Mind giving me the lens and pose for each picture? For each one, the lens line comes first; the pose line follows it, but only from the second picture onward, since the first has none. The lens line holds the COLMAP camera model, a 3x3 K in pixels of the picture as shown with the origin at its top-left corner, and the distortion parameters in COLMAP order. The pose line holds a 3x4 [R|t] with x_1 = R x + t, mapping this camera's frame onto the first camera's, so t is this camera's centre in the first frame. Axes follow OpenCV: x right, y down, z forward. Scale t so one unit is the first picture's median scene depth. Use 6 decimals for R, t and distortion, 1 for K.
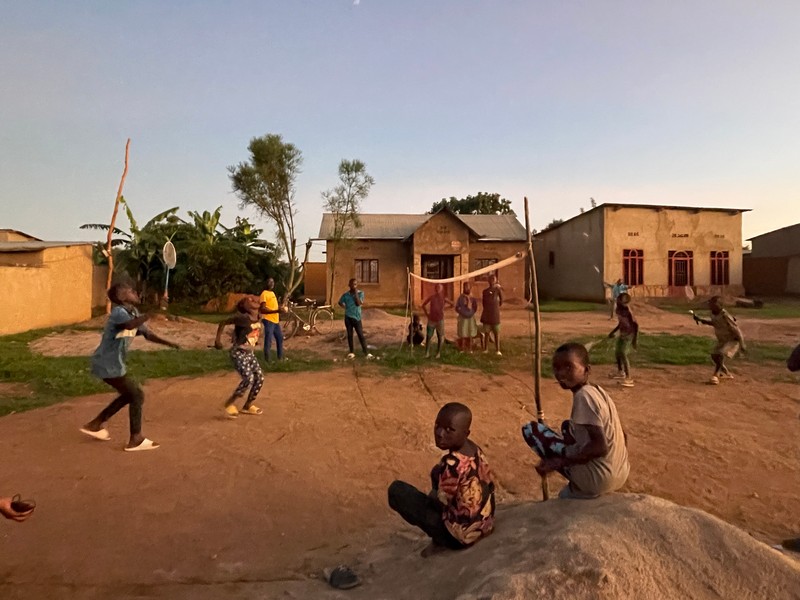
lens RADIAL K [[461.4, 0, 396.4], [0, 461.4, 298.9], [0, 0, 1]] dist [-0.016041, -0.000692]
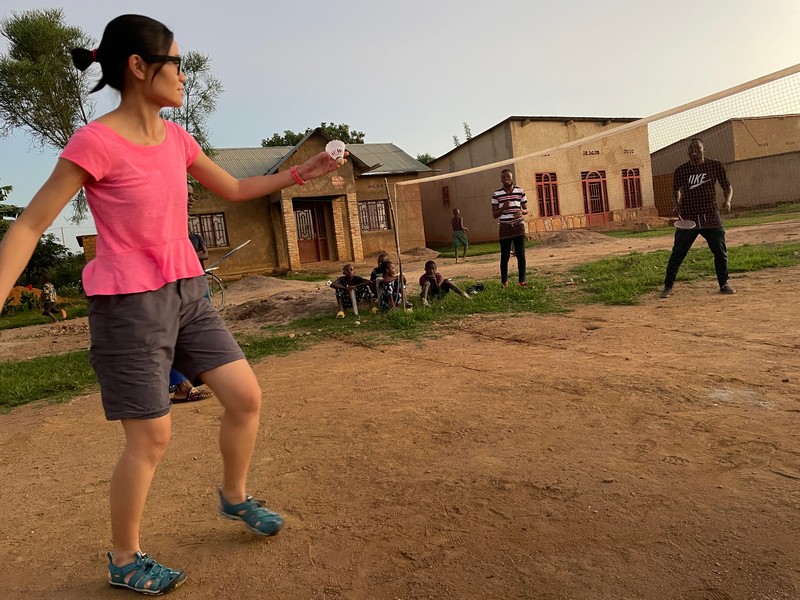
lens RADIAL K [[588.6, 0, 404.8], [0, 588.6, 298.4], [0, 0, 1]] dist [0.052541, -0.079141]
pose [[0.939000, -0.132346, 0.317432, -0.085486], [0.118551, 0.990980, 0.062480, 0.018792], [-0.322837, -0.021037, 0.946221, 0.074457]]
